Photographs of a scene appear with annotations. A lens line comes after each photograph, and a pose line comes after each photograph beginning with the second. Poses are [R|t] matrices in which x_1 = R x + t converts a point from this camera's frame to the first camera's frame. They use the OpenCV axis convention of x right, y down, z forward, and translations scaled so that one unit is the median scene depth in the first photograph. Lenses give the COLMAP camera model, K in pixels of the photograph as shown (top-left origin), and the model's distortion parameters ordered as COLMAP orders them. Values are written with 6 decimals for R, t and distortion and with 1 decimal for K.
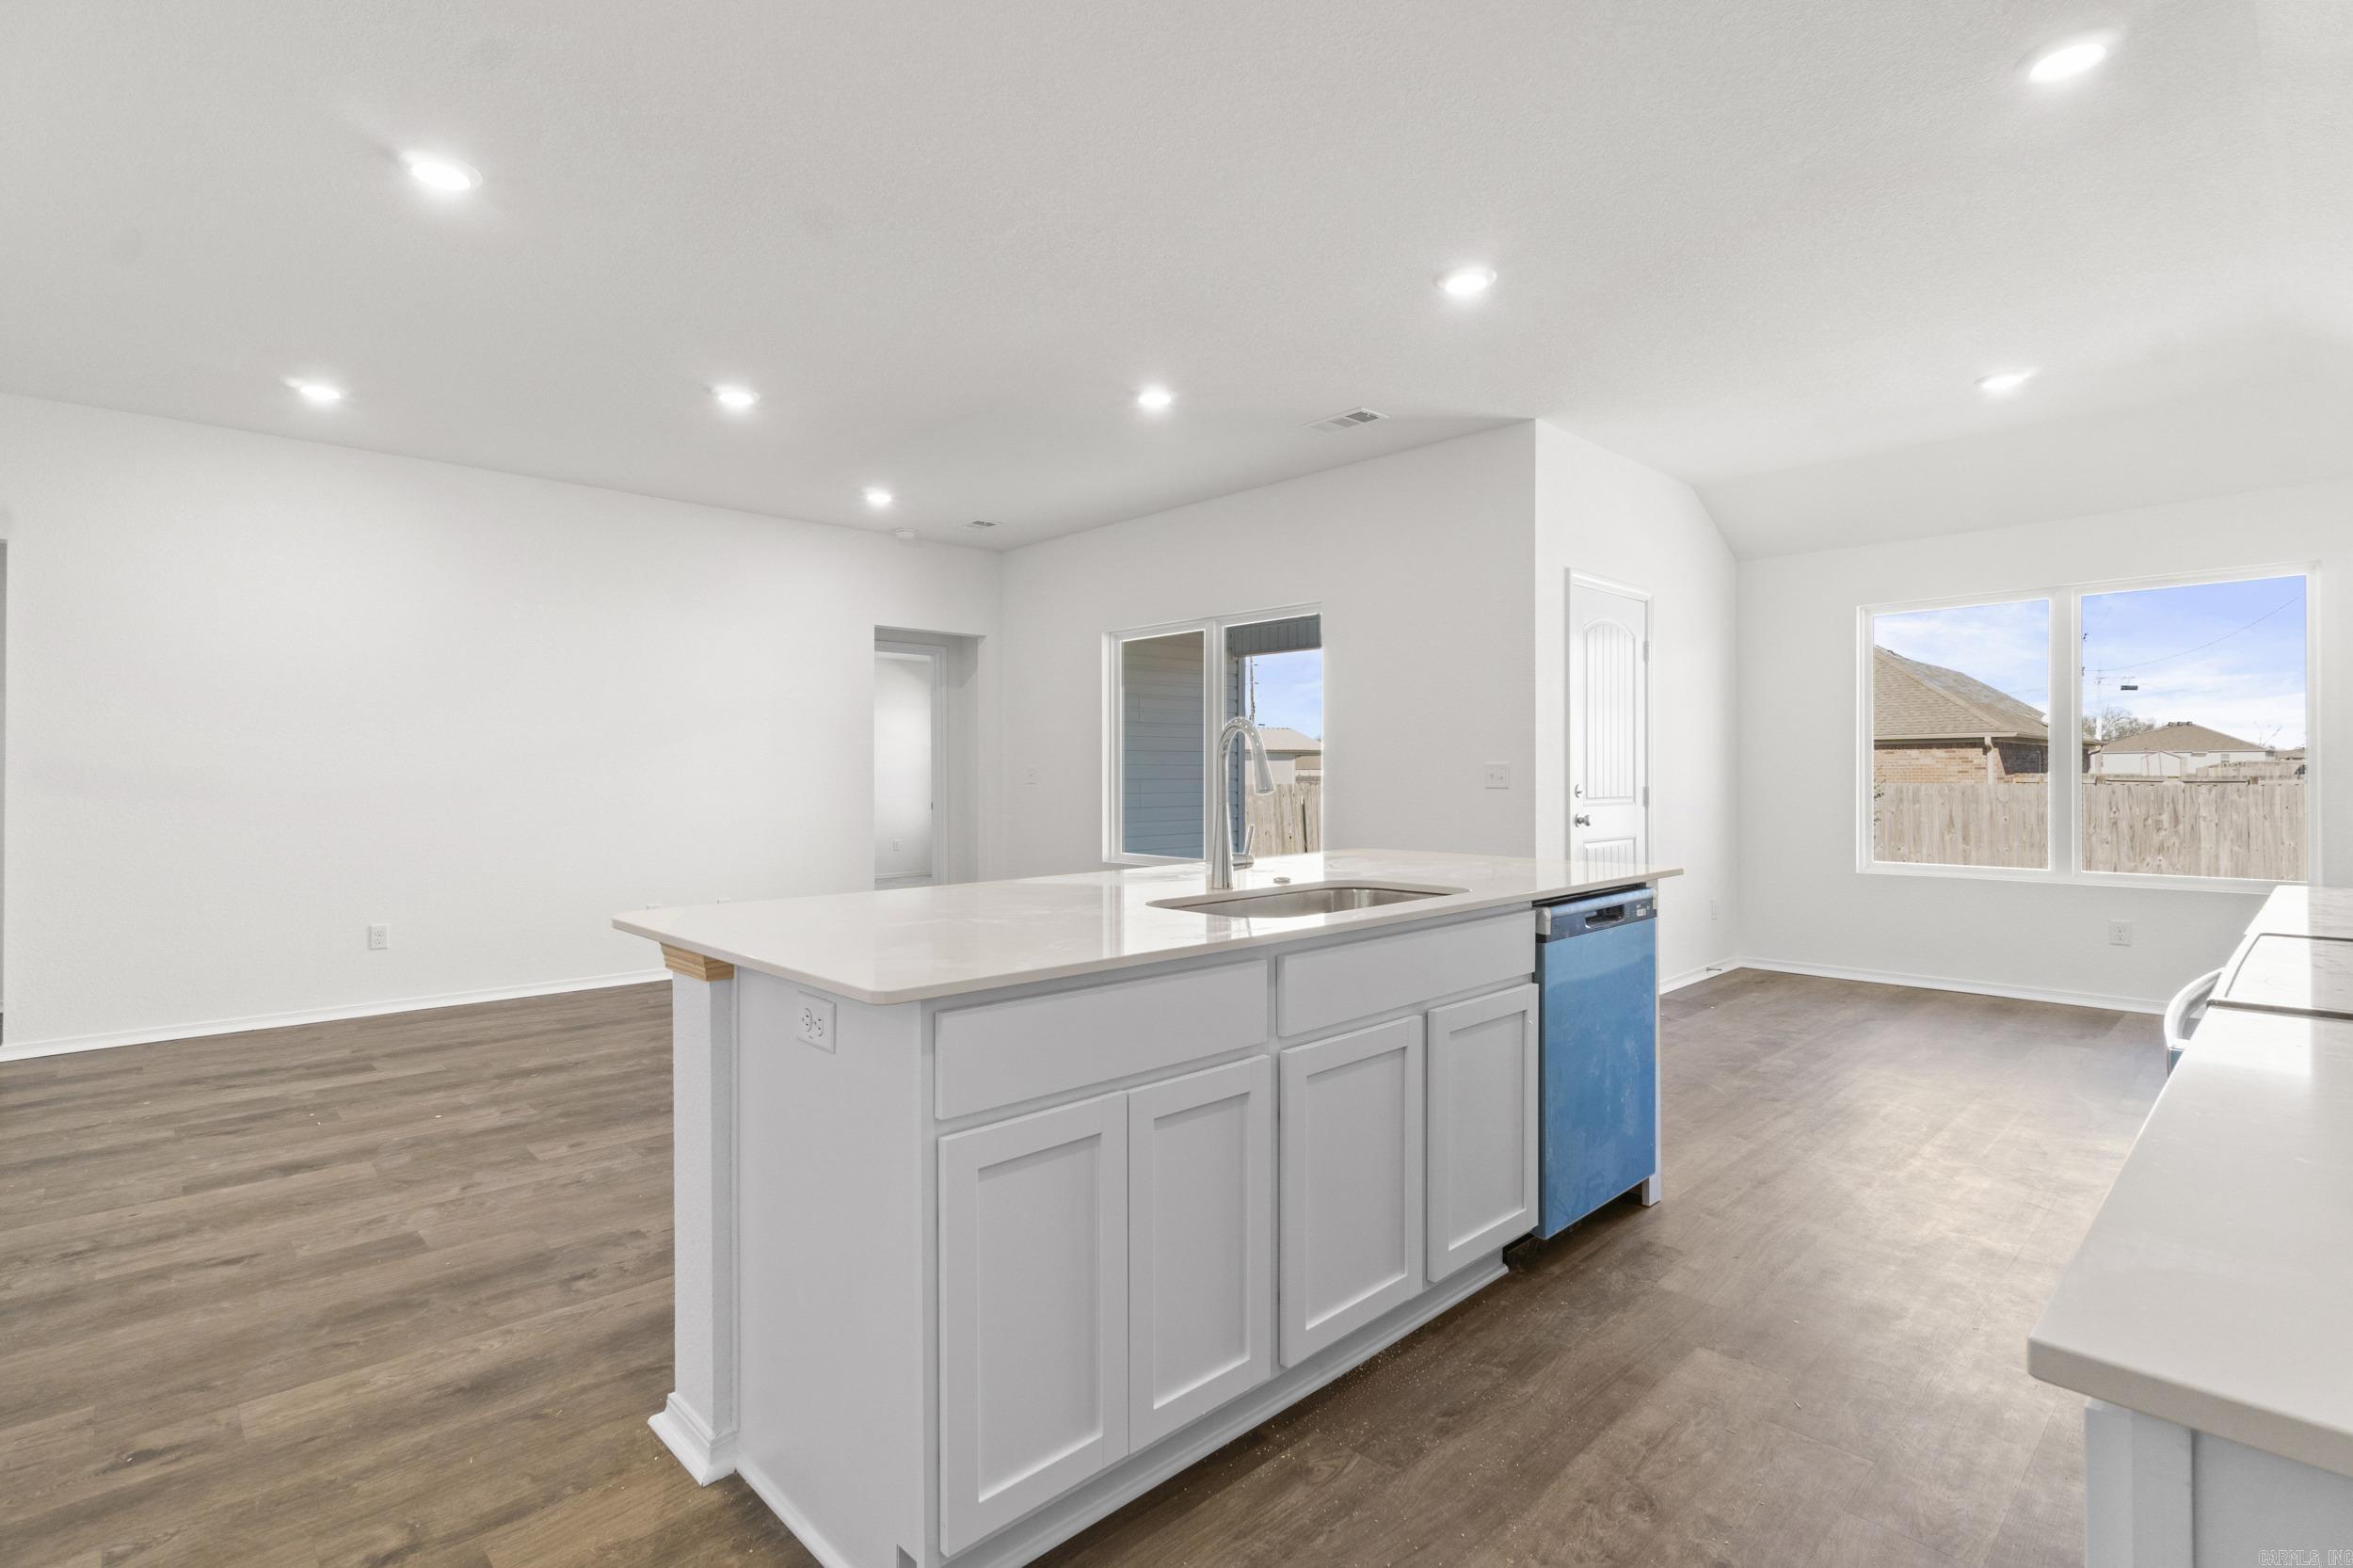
lens RADIAL K [[1115.2, 0, 1163.8], [0, 1115.2, 774.0], [0, 0, 1]] dist [-0.008624, 0.003135]
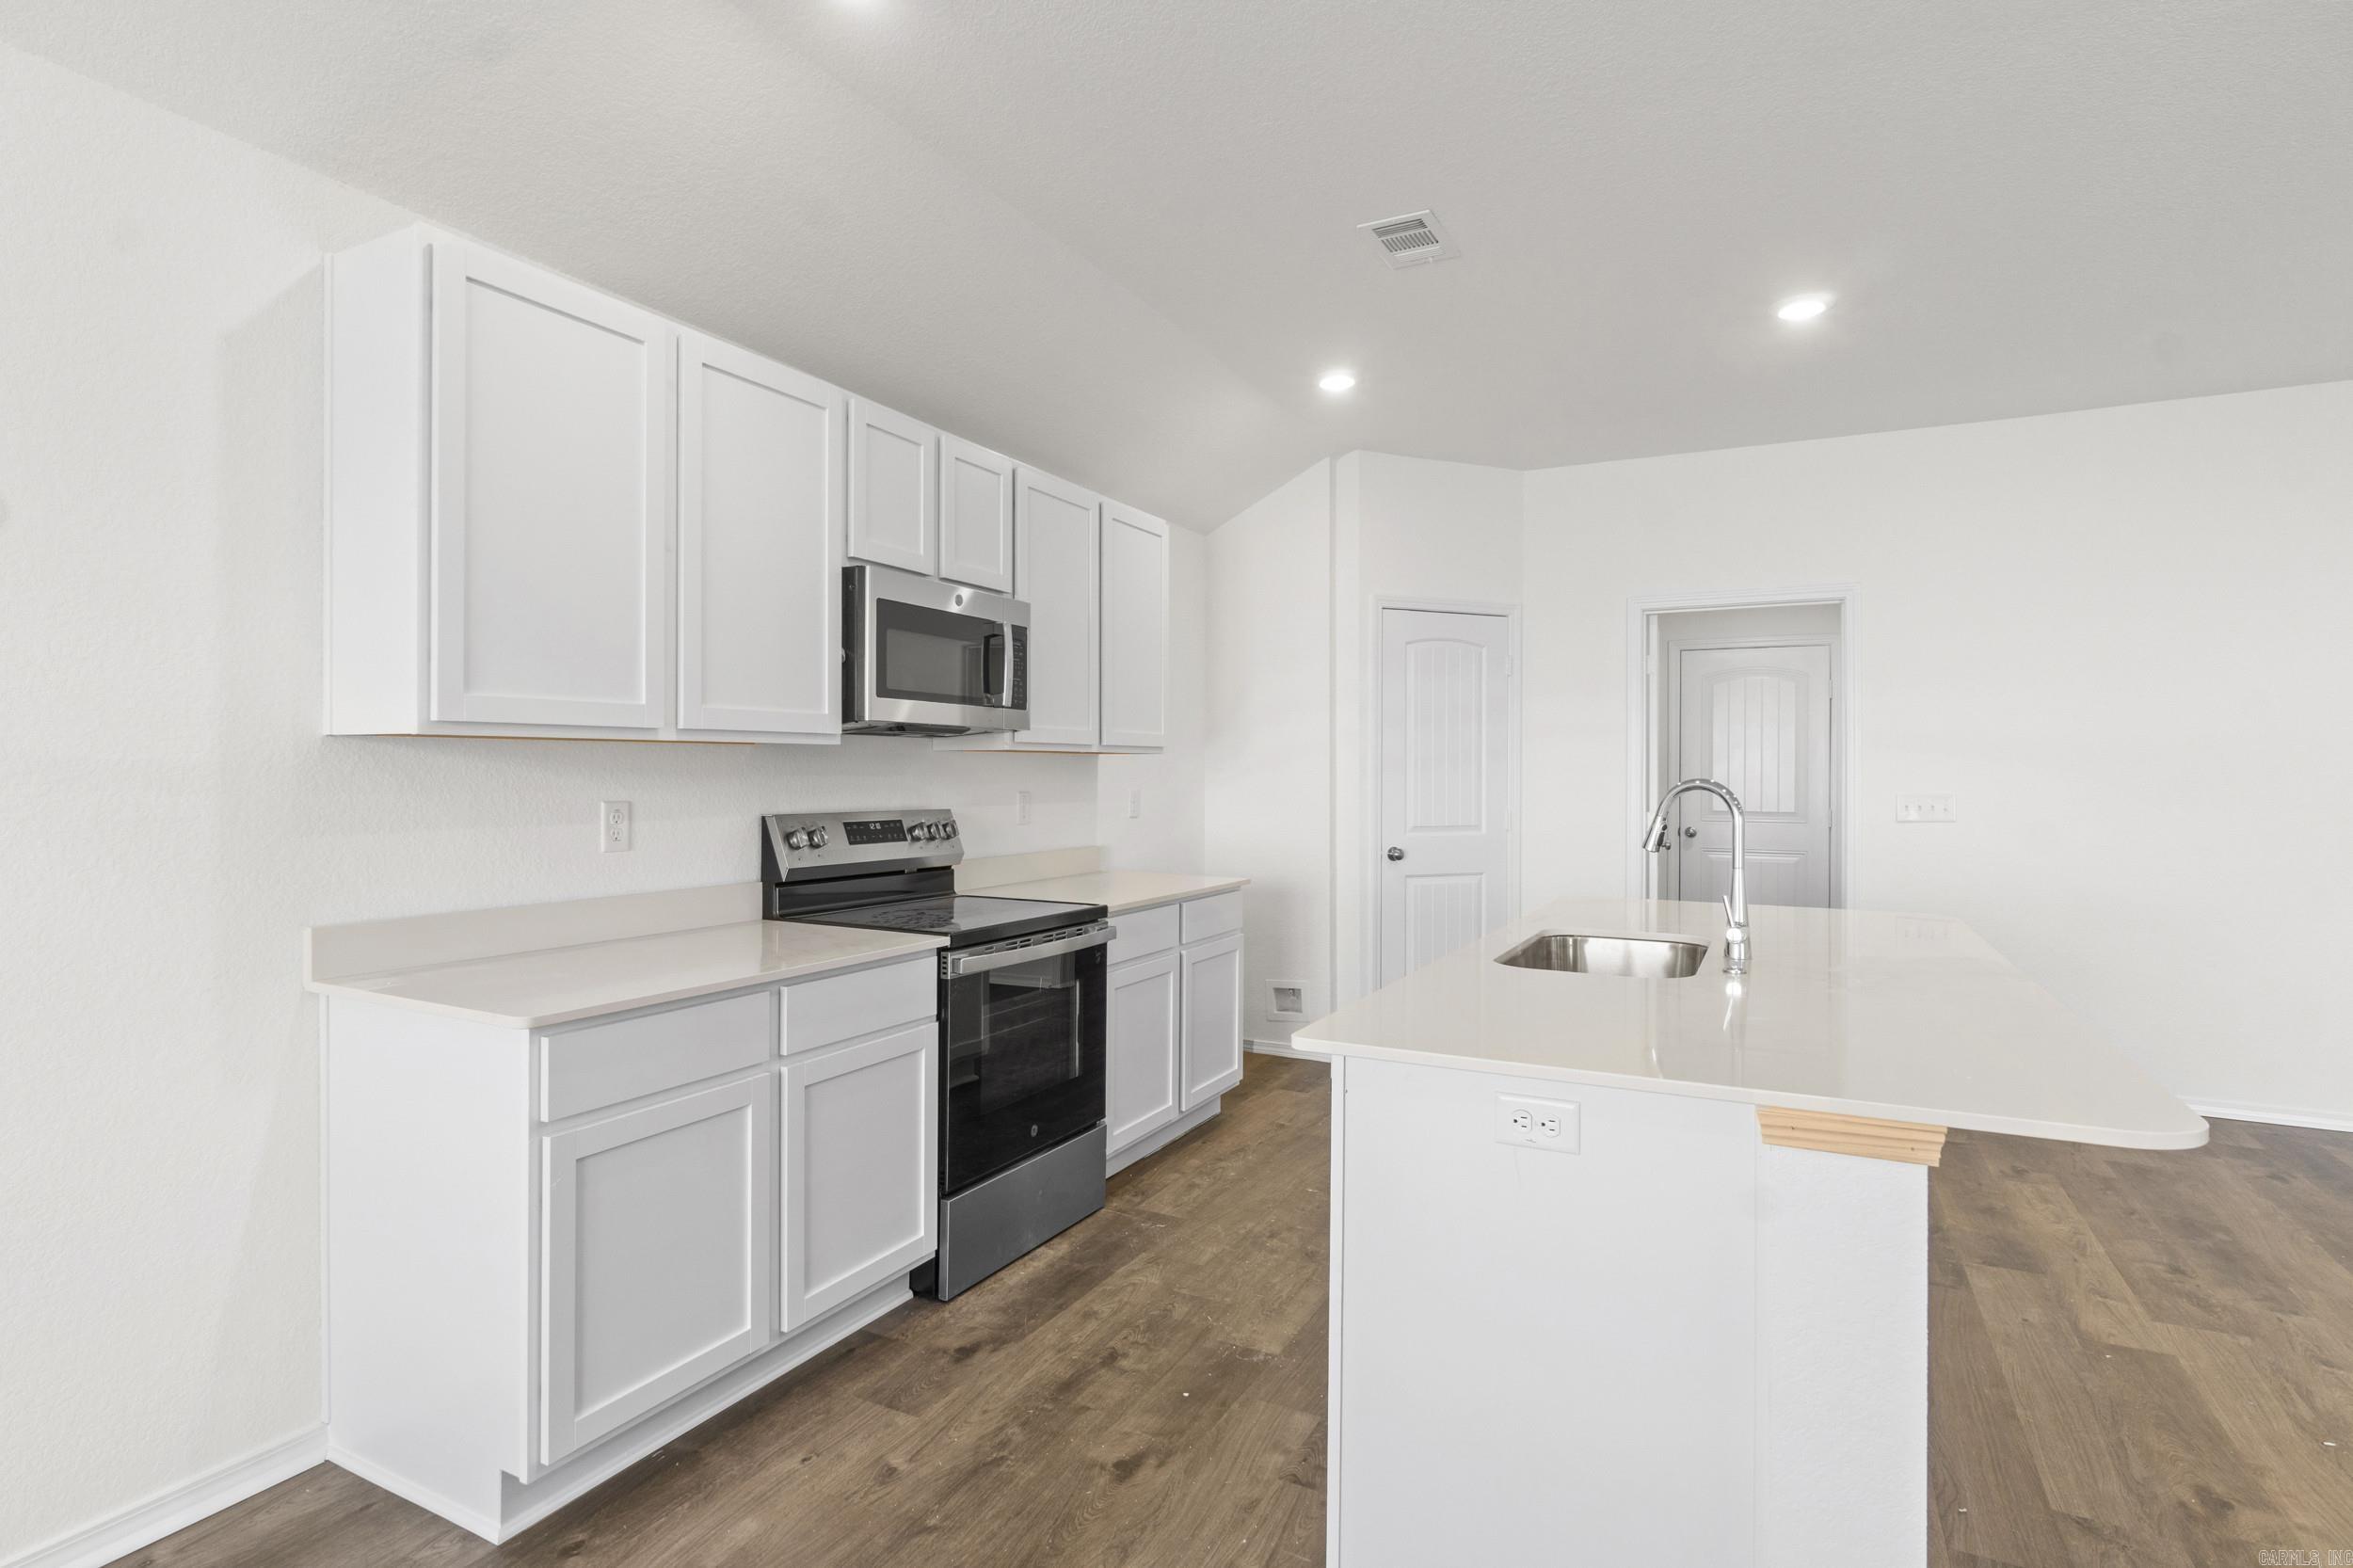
lens RADIAL K [[1190.8, 0, 1146.5], [0, 1190.8, 774.3], [0, 0, 1]] dist [-0.008359, 0.003030]
pose [[-0.949095, -0.001076, -0.314988, 0.681016], [-0.002734, 0.999985, 0.004822, -0.044752], [0.314978, 0.005438, -0.949083, 1.448718]]
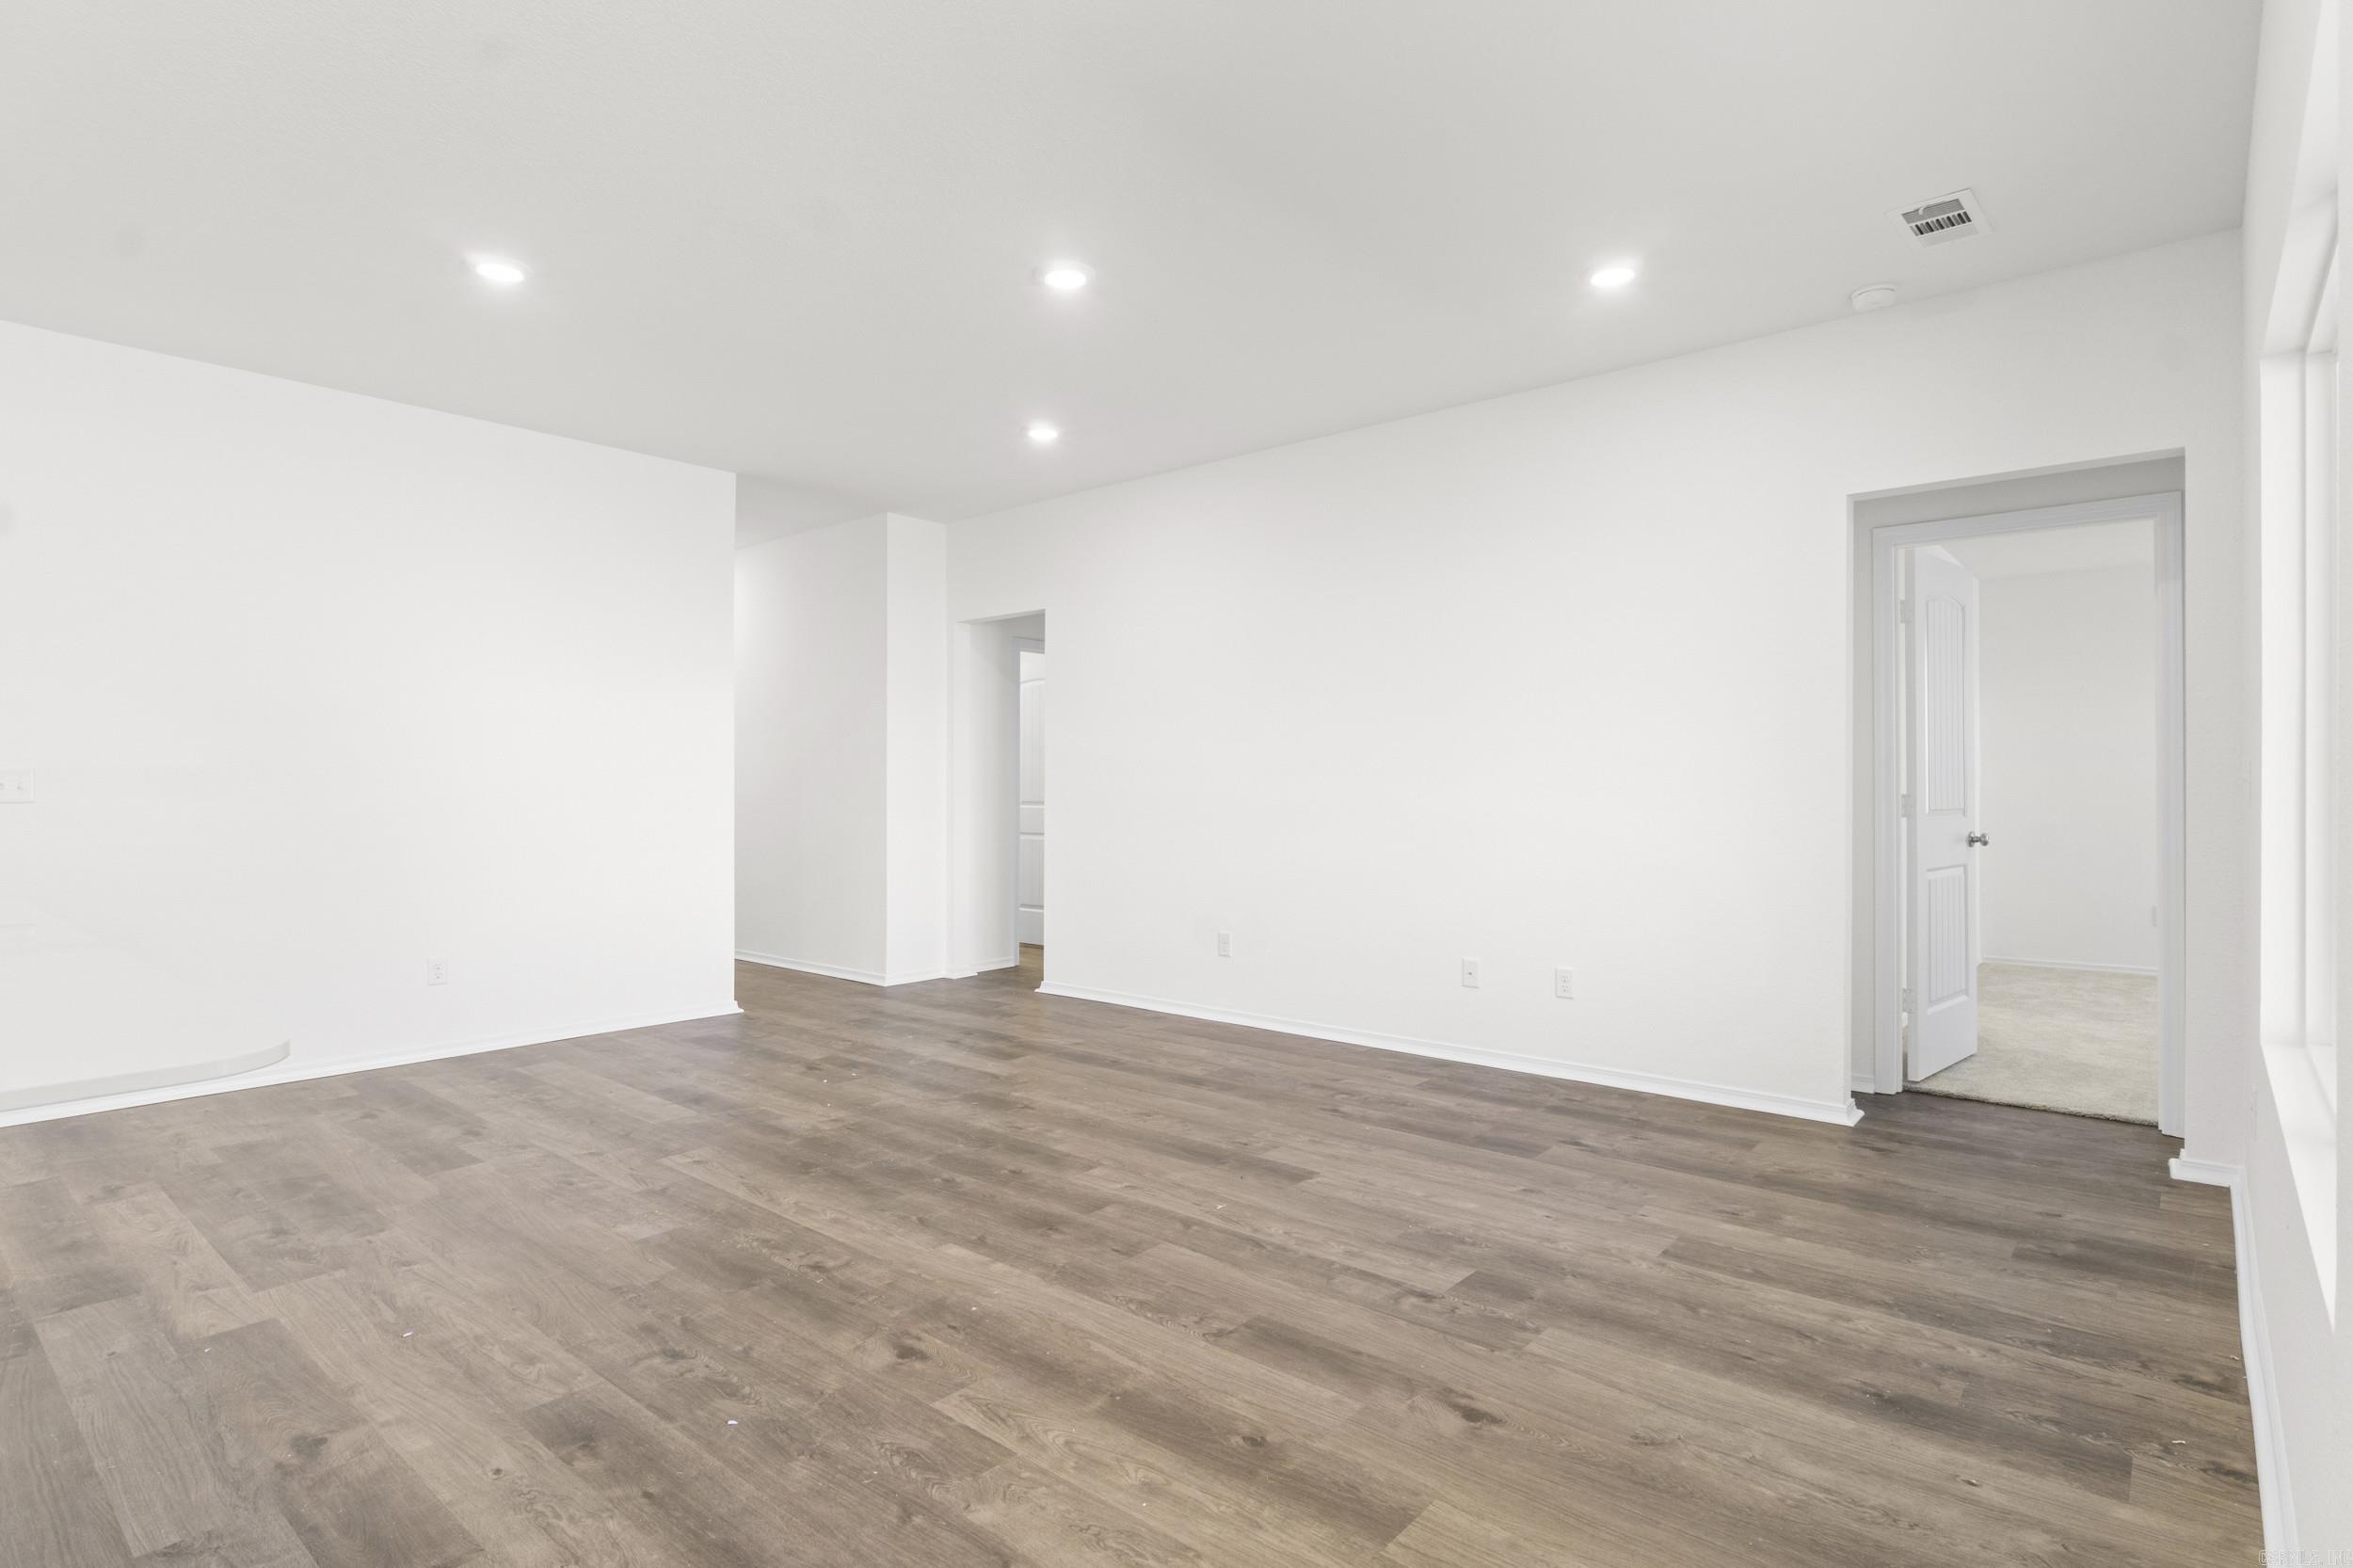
lens RADIAL K [[1190.8, 0, 1158.1], [0, 1190.8, 788.9], [0, 0, 1]] dist [-0.008359, 0.003030]
pose [[0.095080, 0.006565, -0.995448, 0.598011], [0.001280, 0.999977, 0.006717, -0.001925], [0.995469, -0.001913, 0.095070, 1.415264]]
